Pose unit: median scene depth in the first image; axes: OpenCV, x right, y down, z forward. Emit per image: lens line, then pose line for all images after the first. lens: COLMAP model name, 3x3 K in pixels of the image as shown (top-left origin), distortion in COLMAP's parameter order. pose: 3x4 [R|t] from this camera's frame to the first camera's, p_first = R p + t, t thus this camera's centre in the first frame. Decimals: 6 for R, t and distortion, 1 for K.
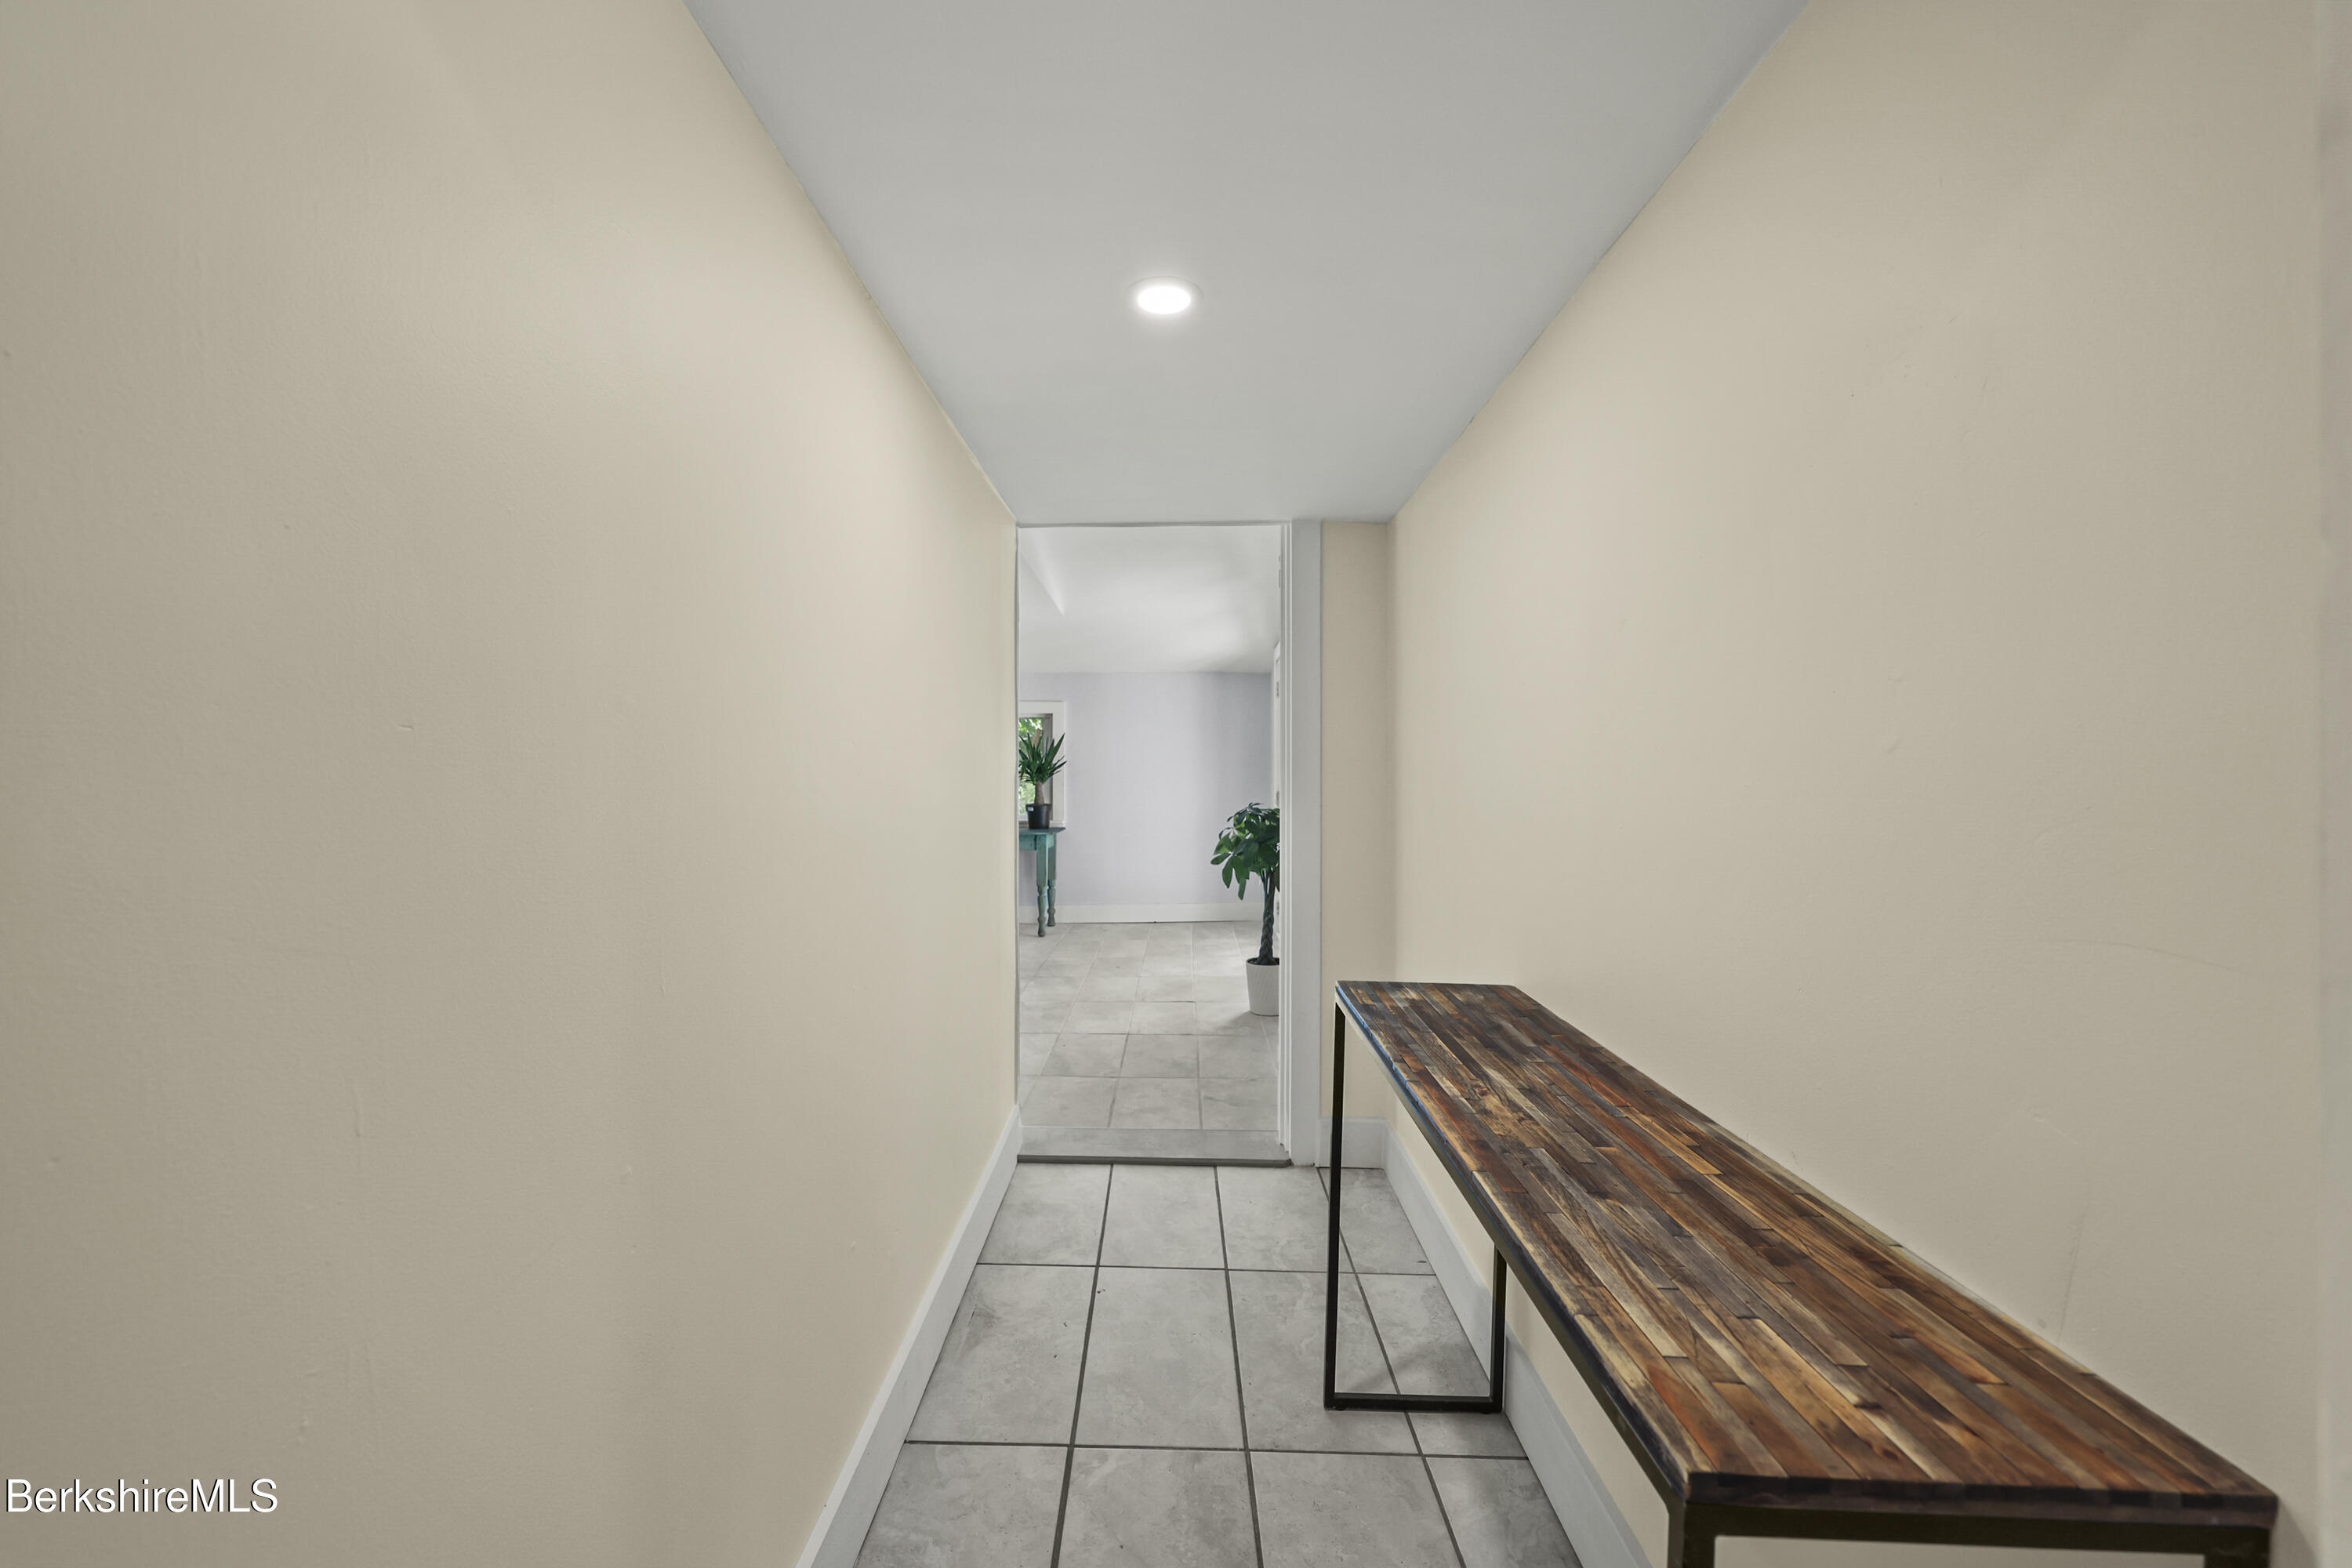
lens RADIAL K [[956.2, 0, 1176.0], [0, 956.2, 784.0], [0, 0, 1]] dist [-0.000194, 0.000119]
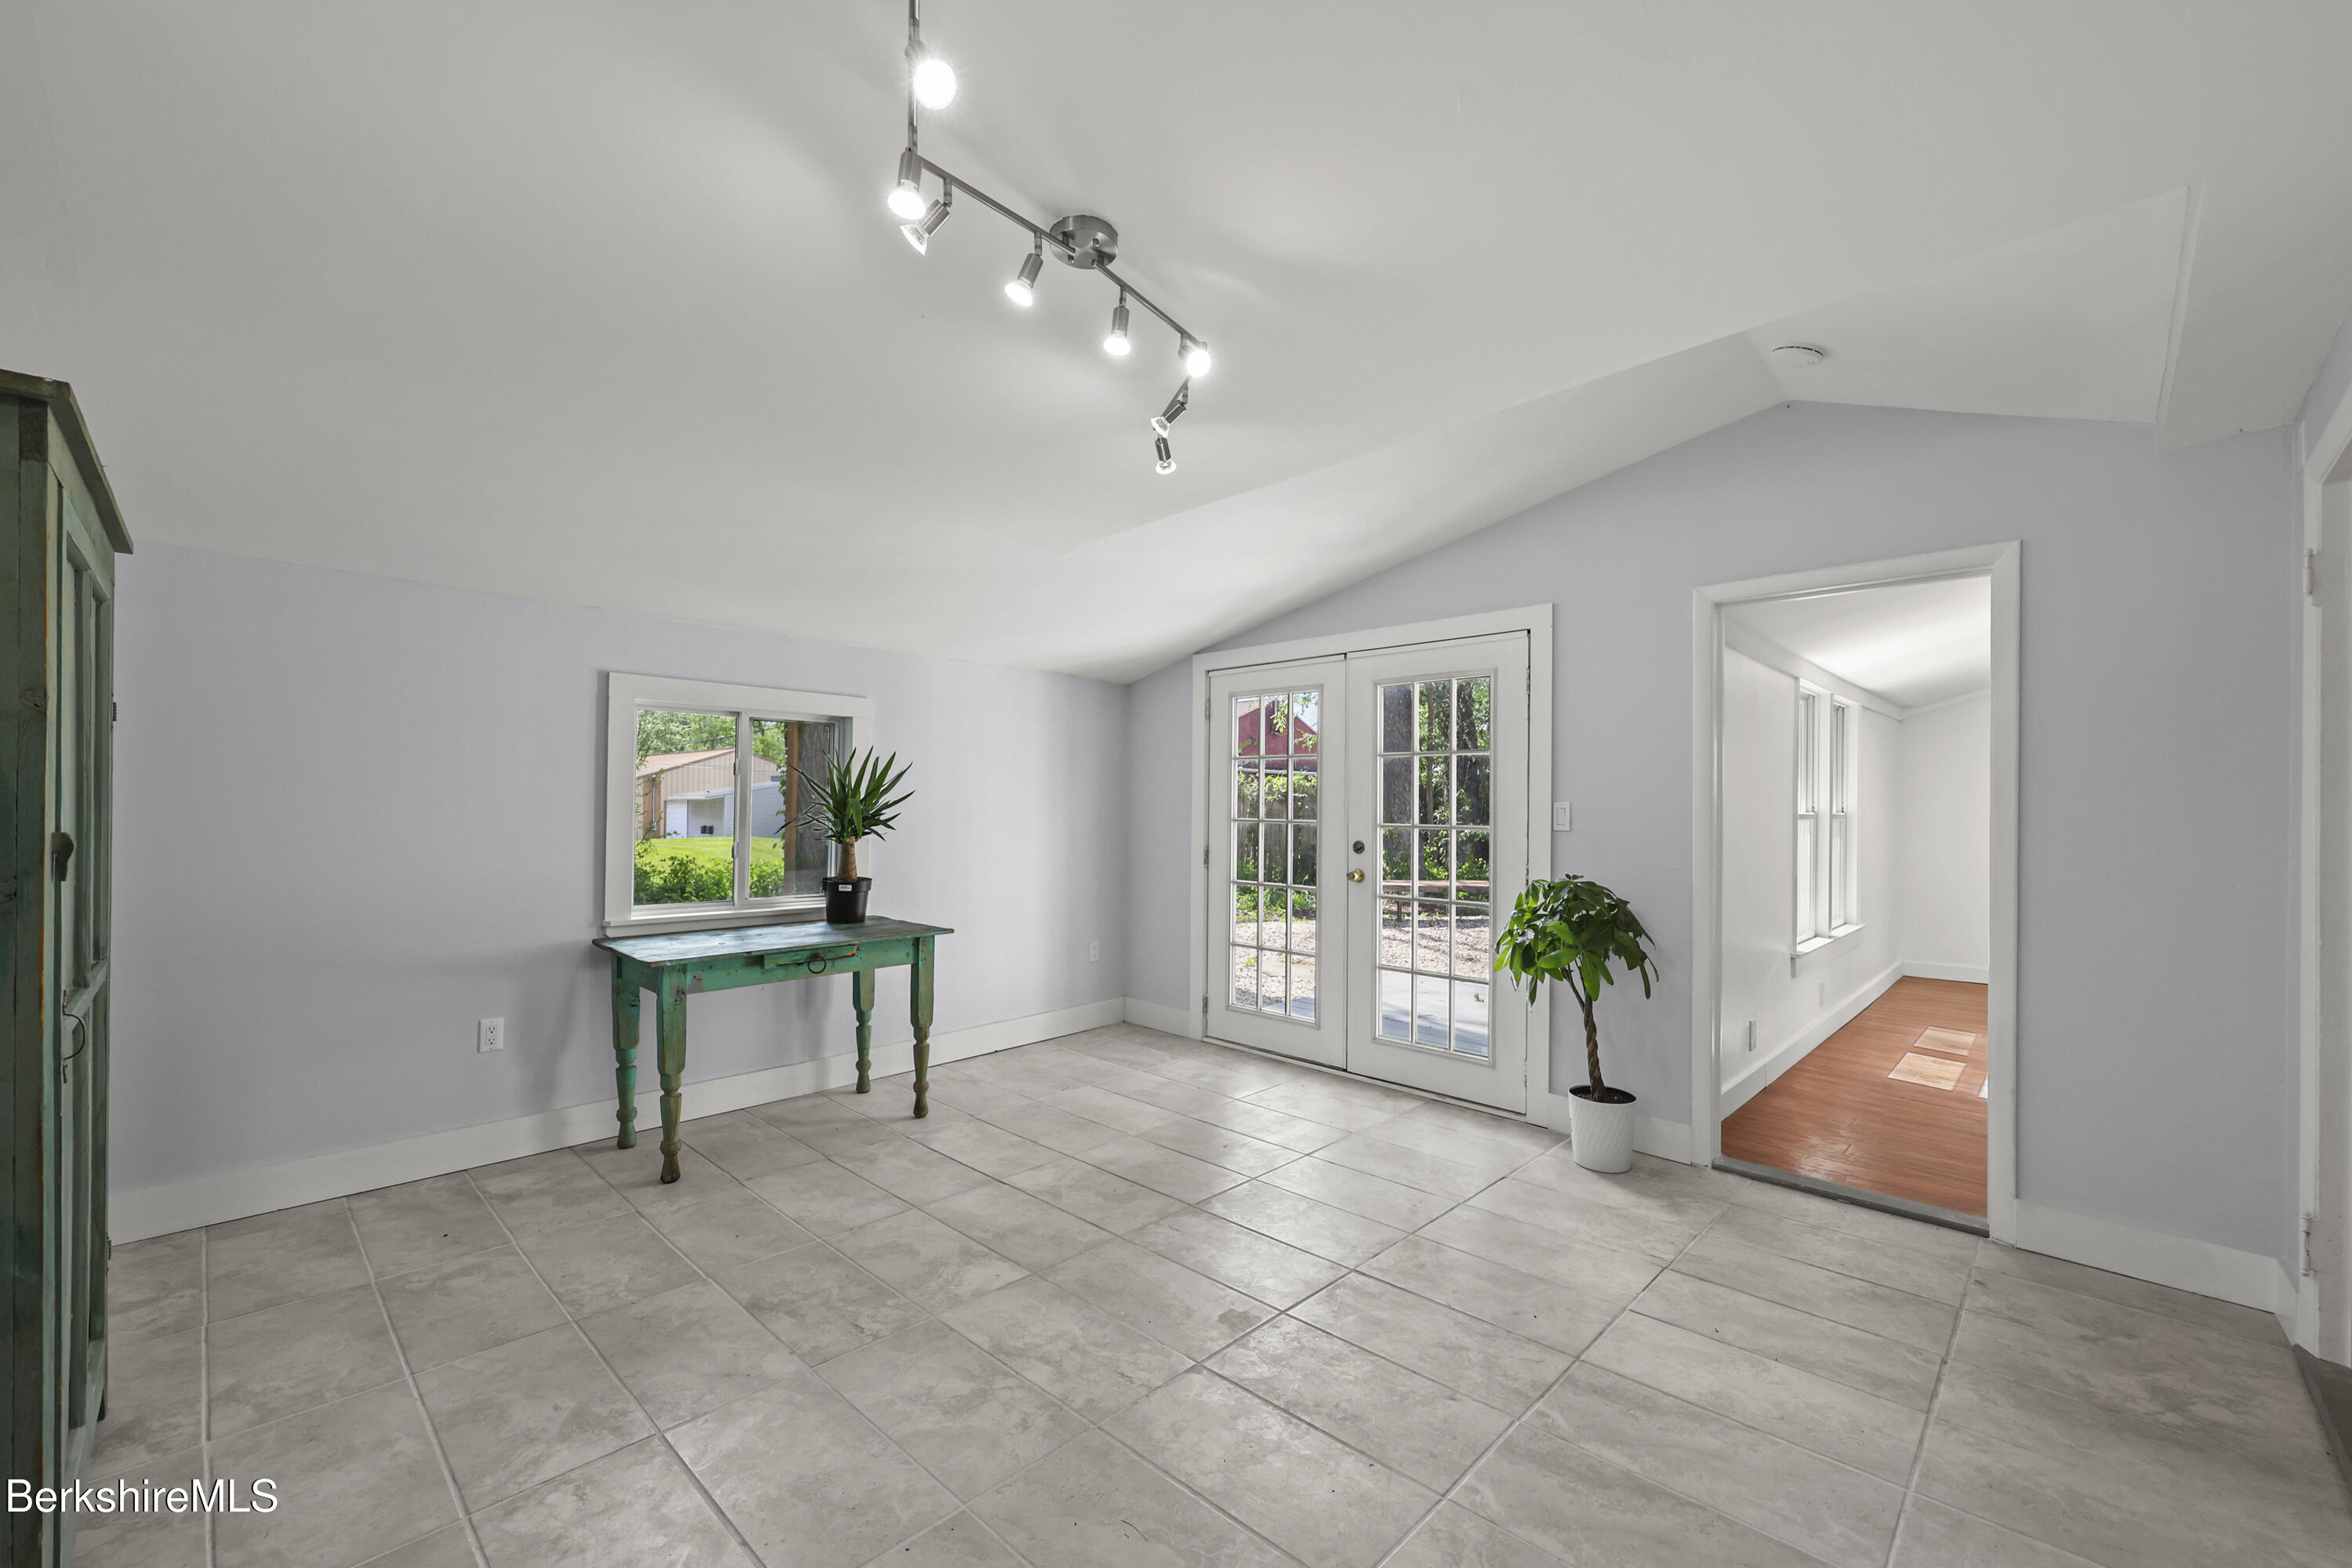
lens RADIAL K [[956.2, 0, 1176.0], [0, 956.2, 784.0], [0, 0, 1]] dist [-0.000194, 0.000119]
pose [[0.698909, 0.023392, 0.714828, -0.730204], [0.008769, 0.999110, -0.041268, -0.013887], [-0.715157, 0.035111, 0.698082, 0.845507]]
